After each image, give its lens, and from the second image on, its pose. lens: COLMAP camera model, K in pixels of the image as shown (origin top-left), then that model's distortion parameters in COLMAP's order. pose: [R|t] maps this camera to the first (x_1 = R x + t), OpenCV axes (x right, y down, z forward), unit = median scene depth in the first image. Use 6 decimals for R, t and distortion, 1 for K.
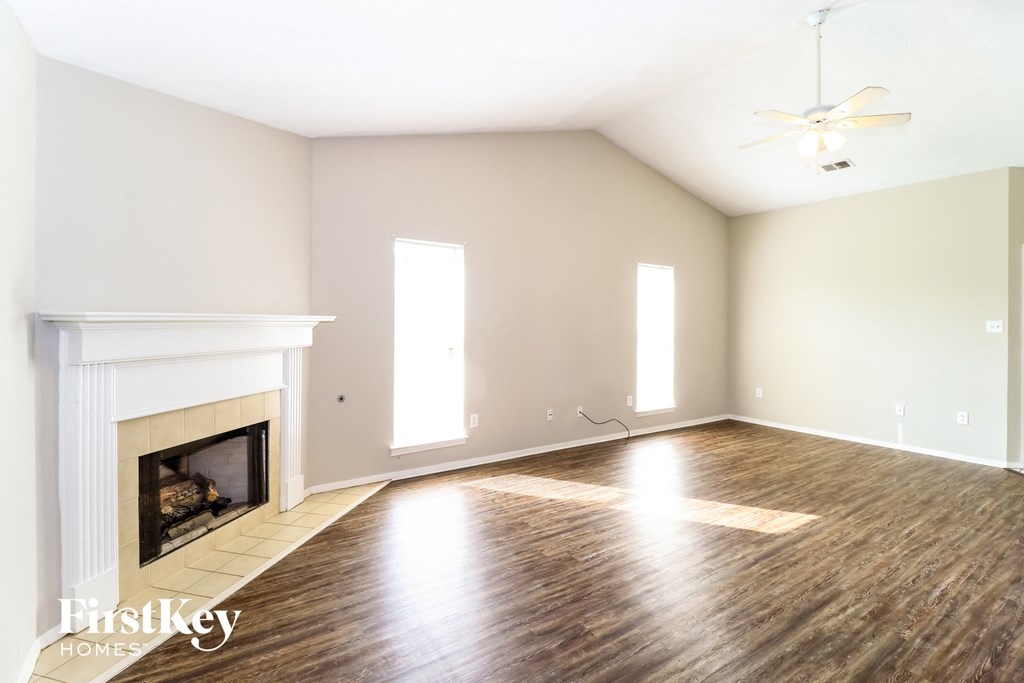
lens RADIAL K [[477.7, 0, 502.9], [0, 477.7, 324.4], [0, 0, 1]] dist [-0.003958, -0.003160]
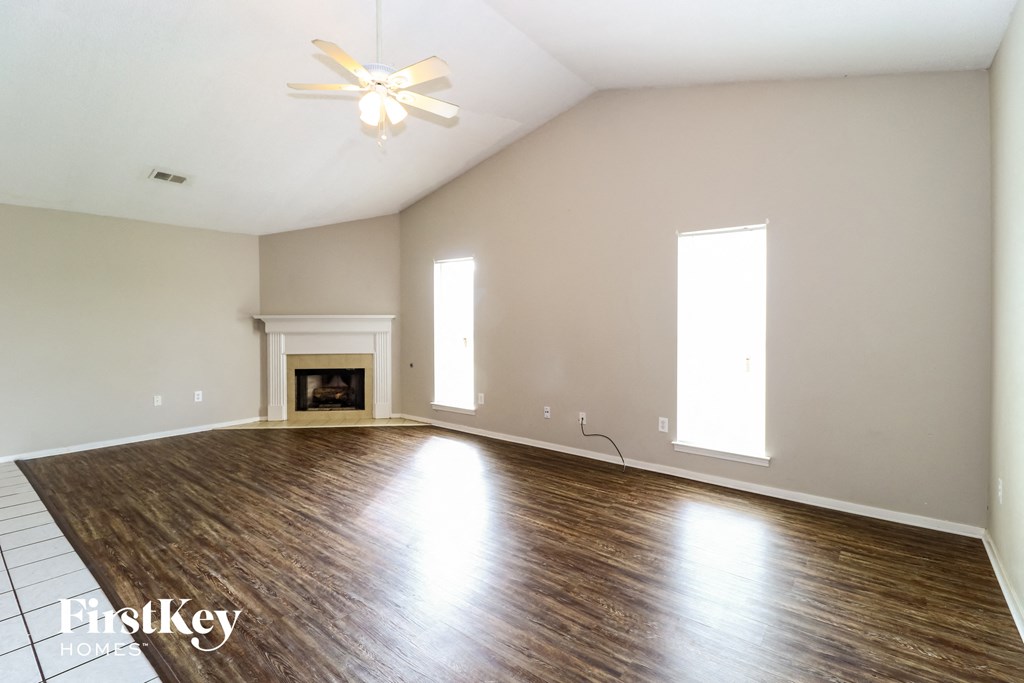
lens RADIAL K [[477.7, 0, 502.9], [0, 477.7, 324.4], [0, 0, 1]] dist [-0.003958, -0.003160]
pose [[0.294474, 0.002049, -0.955657, 1.691502], [-0.004900, 0.999988, 0.000634, 0.015798], [0.955647, 0.004496, 0.294480, 1.045132]]
